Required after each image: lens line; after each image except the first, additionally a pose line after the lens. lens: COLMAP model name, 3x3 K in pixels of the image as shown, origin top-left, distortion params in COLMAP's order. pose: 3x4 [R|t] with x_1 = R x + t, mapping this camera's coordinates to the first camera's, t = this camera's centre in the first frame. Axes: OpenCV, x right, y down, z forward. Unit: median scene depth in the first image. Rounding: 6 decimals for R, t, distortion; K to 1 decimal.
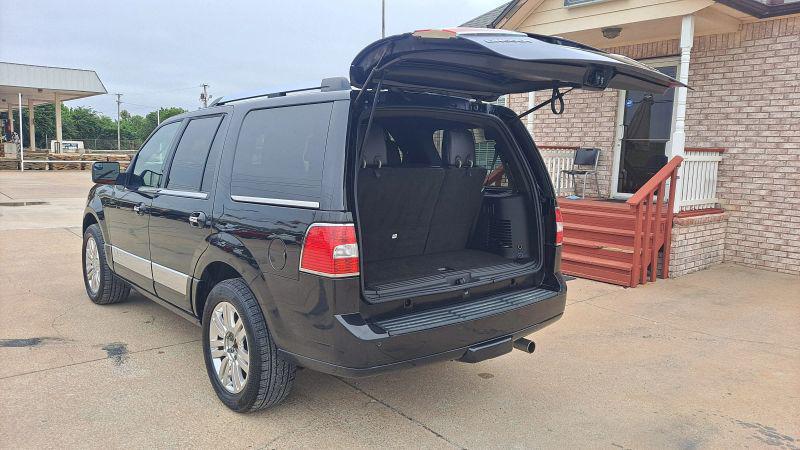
lens RADIAL K [[591.2, 0, 401.8], [0, 591.2, 228.0], [0, 0, 1]] dist [0.065487, -0.066352]
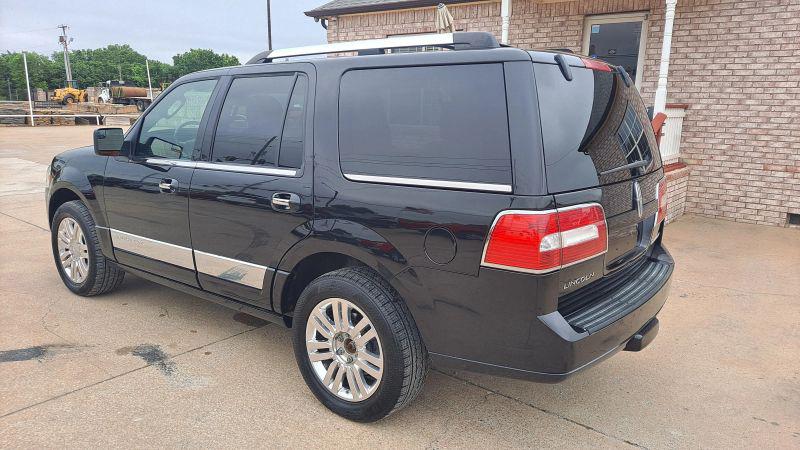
lens RADIAL K [[587.0, 0, 399.1], [0, 587.0, 228.1], [0, 0, 1]] dist [0.060476, -0.058435]
pose [[0.980947, -0.041659, 0.189756, -0.226253], [0.025813, 0.996027, 0.085228, -0.028752], [-0.192552, -0.078706, 0.978125, 0.101153]]
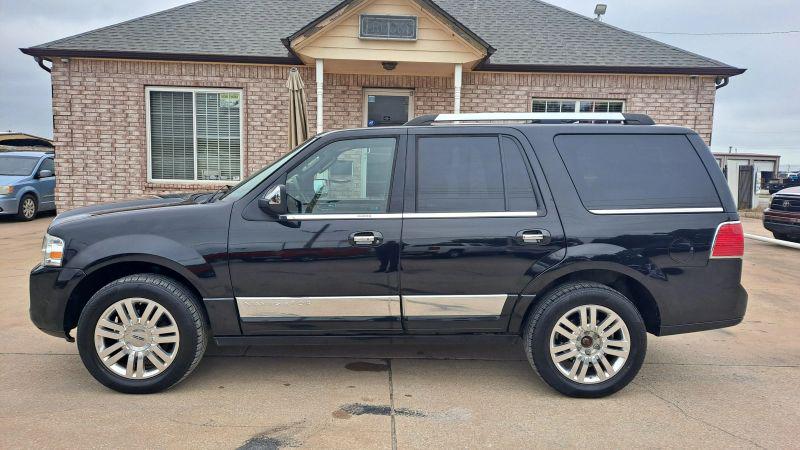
lens RADIAL K [[591.2, 0, 401.8], [0, 591.2, 228.0], [0, 0, 1]] dist [0.065487, -0.066352]
pose [[0.623385, -0.089062, 0.776826, -0.850181], [0.095559, 0.994722, 0.037359, -0.059705], [-0.776054, 0.050943, 0.628606, 0.343217]]
